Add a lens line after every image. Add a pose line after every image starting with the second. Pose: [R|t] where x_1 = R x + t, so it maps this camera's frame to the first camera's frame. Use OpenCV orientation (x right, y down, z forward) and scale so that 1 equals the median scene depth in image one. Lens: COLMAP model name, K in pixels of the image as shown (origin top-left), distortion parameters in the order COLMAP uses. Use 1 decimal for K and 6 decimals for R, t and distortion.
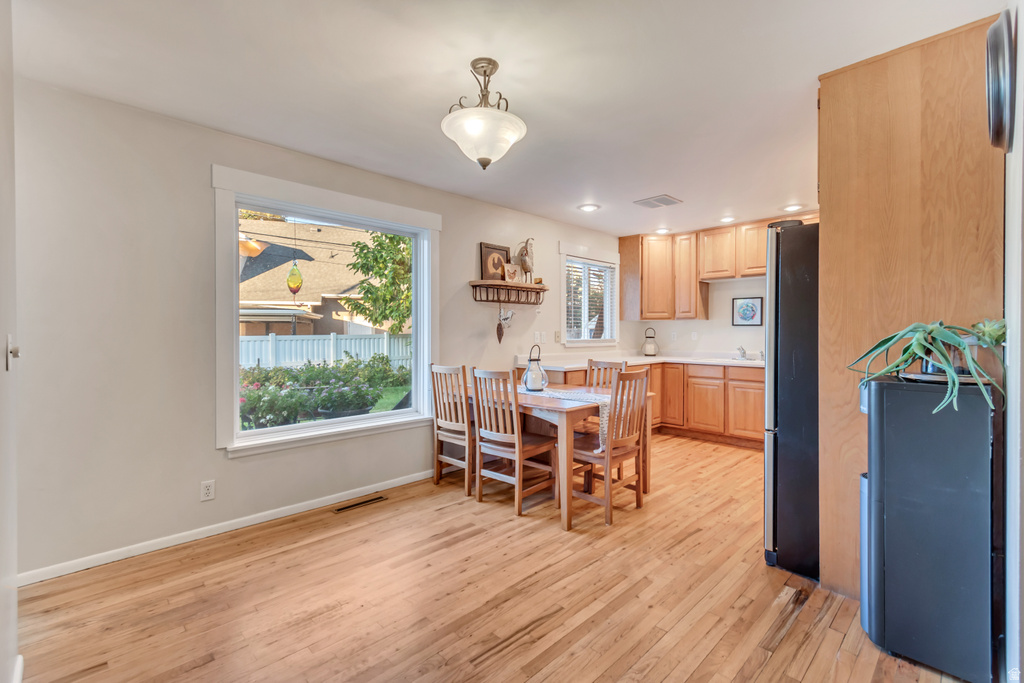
lens RADIAL K [[450.9, 0, 528.0], [0, 450.9, 331.1], [0, 0, 1]] dist [0.002458, 0.000037]
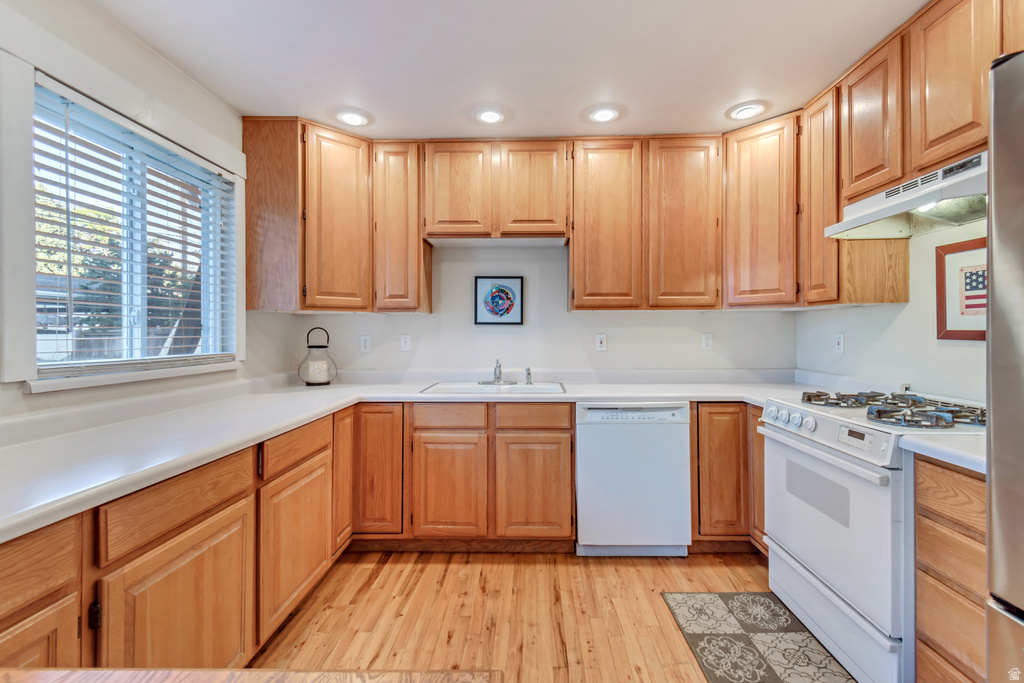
lens RADIAL K [[450.9, 0, 528.0], [0, 450.9, 331.1], [0, 0, 1]] dist [0.002458, 0.000037]
pose [[0.711295, -0.001571, 0.702891, 0.099099], [0.000498, 0.999998, 0.001731, -0.004140], [-0.702893, -0.000881, 0.711295, 0.543399]]
